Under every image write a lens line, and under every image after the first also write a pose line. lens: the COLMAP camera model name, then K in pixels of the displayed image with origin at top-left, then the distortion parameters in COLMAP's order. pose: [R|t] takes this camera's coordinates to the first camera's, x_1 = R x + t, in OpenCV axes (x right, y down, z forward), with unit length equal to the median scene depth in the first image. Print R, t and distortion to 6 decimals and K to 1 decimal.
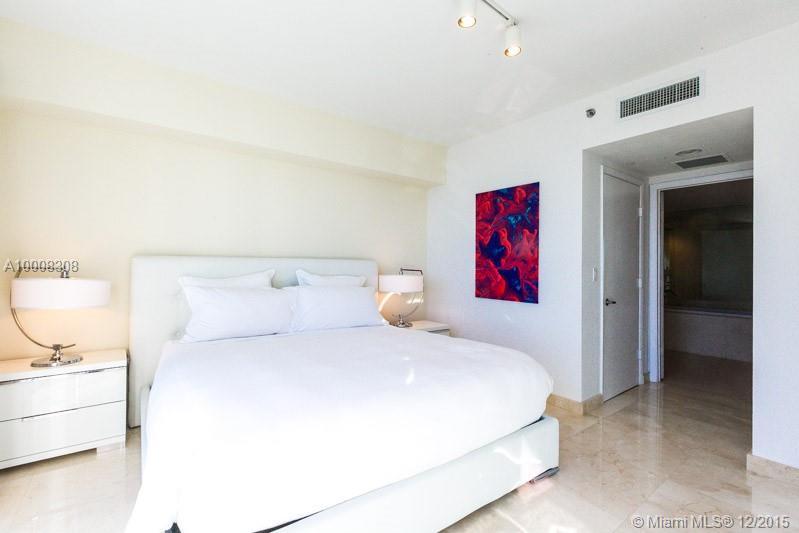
lens RADIAL K [[363.0, 0, 402.0], [0, 363.0, 263.2], [0, 0, 1]] dist [0.000108, 0.000094]
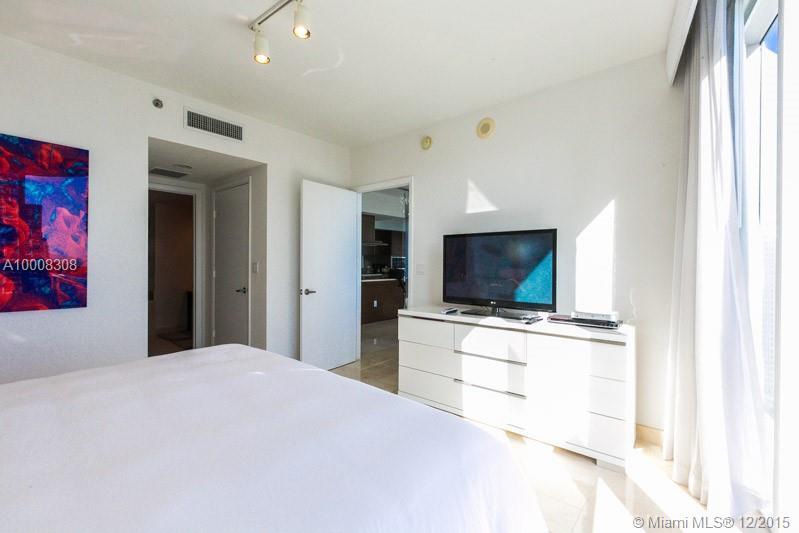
lens RADIAL K [[363.0, 0, 402.0], [0, 363.0, 263.2], [0, 0, 1]] dist [0.000108, 0.000094]
pose [[-0.221363, -0.000399, 0.975191, -0.519478], [-0.006085, 0.999981, -0.000973, 0.014205], [-0.975172, -0.006150, -0.221361, 0.504742]]
